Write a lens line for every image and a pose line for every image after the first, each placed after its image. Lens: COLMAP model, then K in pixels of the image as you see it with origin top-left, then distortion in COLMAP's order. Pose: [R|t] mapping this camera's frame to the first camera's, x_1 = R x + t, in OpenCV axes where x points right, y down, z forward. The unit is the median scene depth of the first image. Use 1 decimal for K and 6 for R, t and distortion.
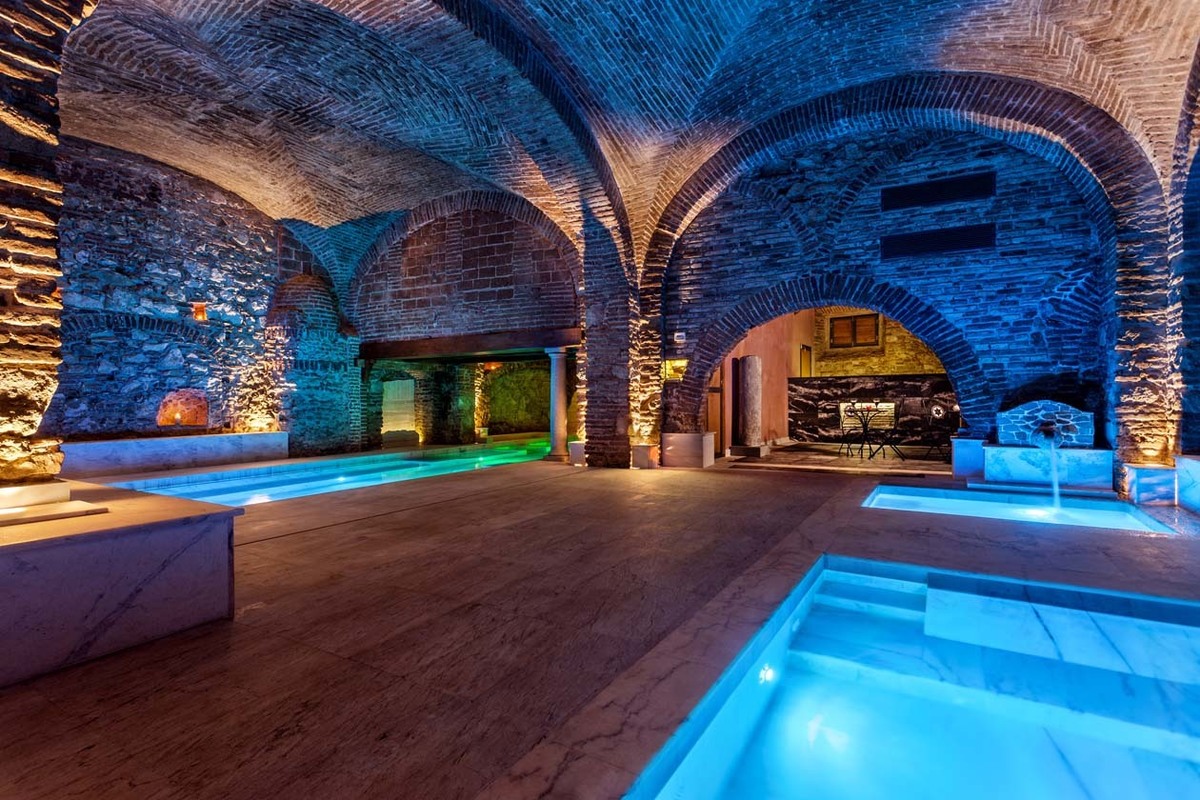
lens RADIAL K [[567.5, 0, 600.7], [0, 567.5, 402.1], [0, 0, 1]] dist [-0.000192, -0.000053]
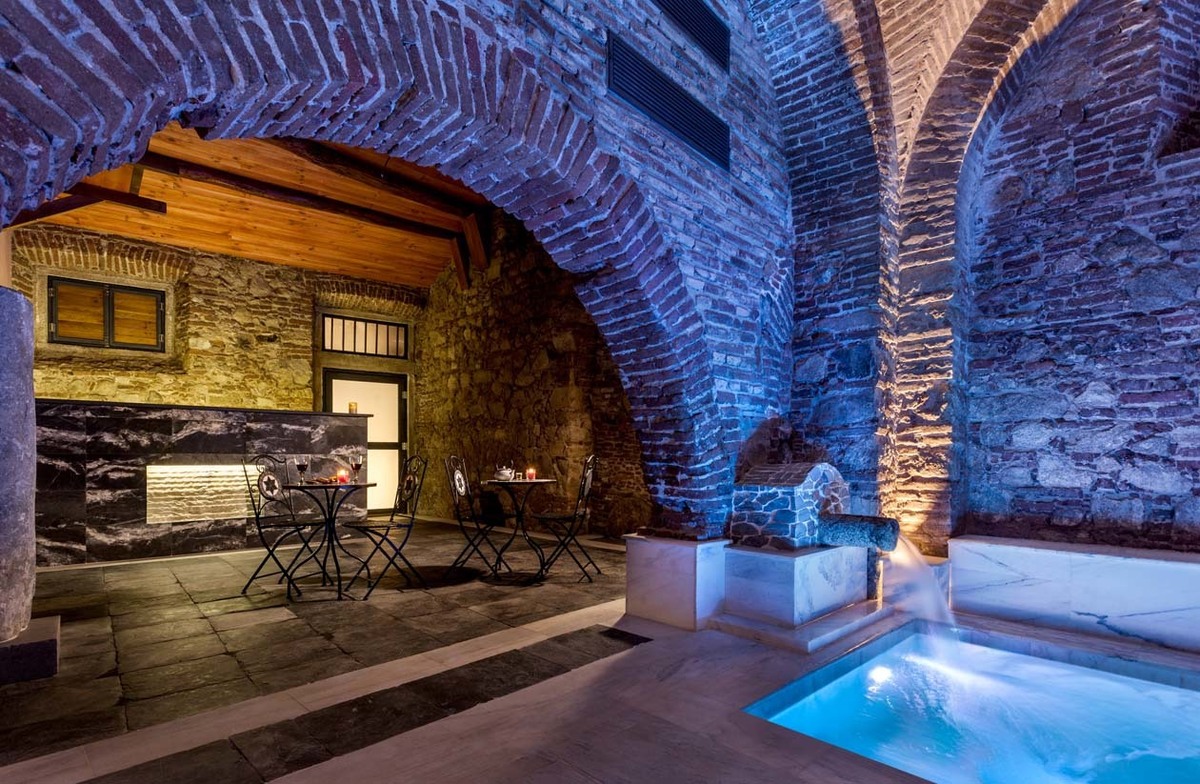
lens RADIAL K [[628.9, 0, 607.3], [0, 628.9, 460.6], [0, 0, 1]] dist [0.000503, 0.000117]
pose [[0.276440, -0.000158, 0.961031, 0.089817], [-0.001747, 0.999998, 0.000667, -0.004696], [-0.961030, -0.001863, 0.276439, 0.849861]]
